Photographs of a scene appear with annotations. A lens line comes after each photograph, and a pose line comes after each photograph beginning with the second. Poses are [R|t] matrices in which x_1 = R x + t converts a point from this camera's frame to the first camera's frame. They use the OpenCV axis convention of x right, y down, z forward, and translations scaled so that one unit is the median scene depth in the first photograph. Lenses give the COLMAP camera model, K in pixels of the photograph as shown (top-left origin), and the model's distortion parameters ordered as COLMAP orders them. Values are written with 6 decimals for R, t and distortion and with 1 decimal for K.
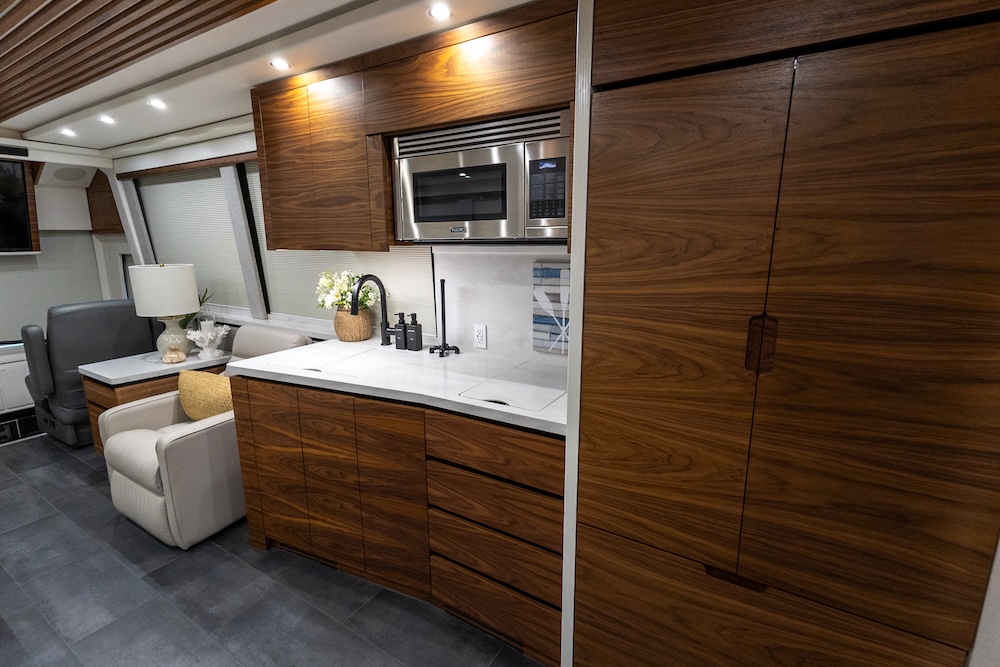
lens RADIAL K [[456.8, 0, 496.9], [0, 456.8, 330.3], [0, 0, 1]] dist [0.005956, -0.000439]
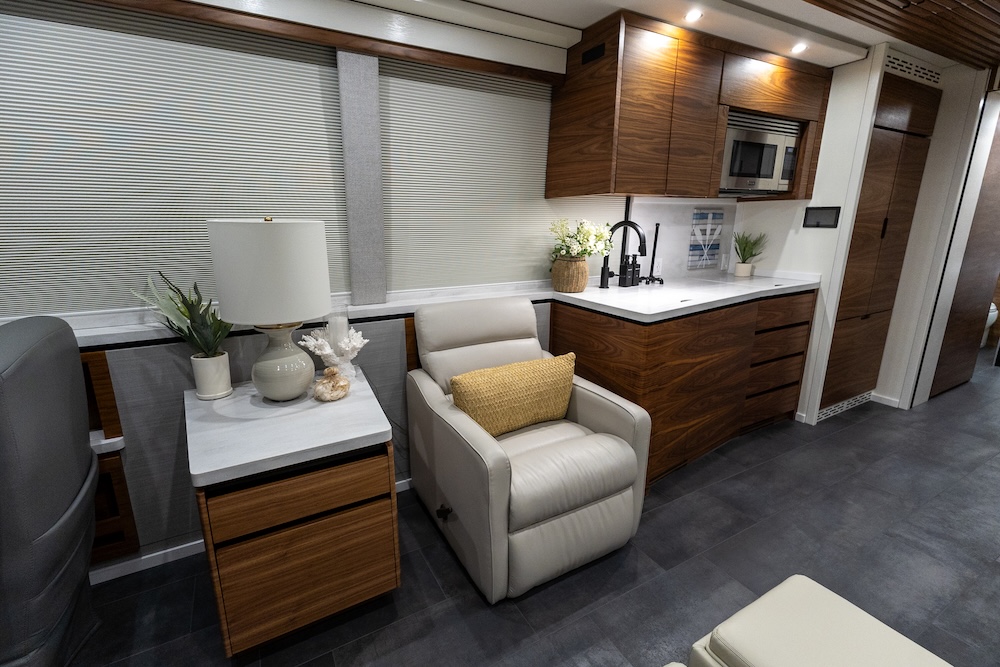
lens RADIAL K [[456.8, 0, 495.2], [0, 456.8, 334.0], [0, 0, 1]] dist [0.005956, -0.000439]
pose [[0.486939, -0.212215, 0.847263, -1.639015], [0.169387, 0.974563, 0.146750, -0.081939], [-0.856854, 0.072057, 0.510499, 0.837579]]
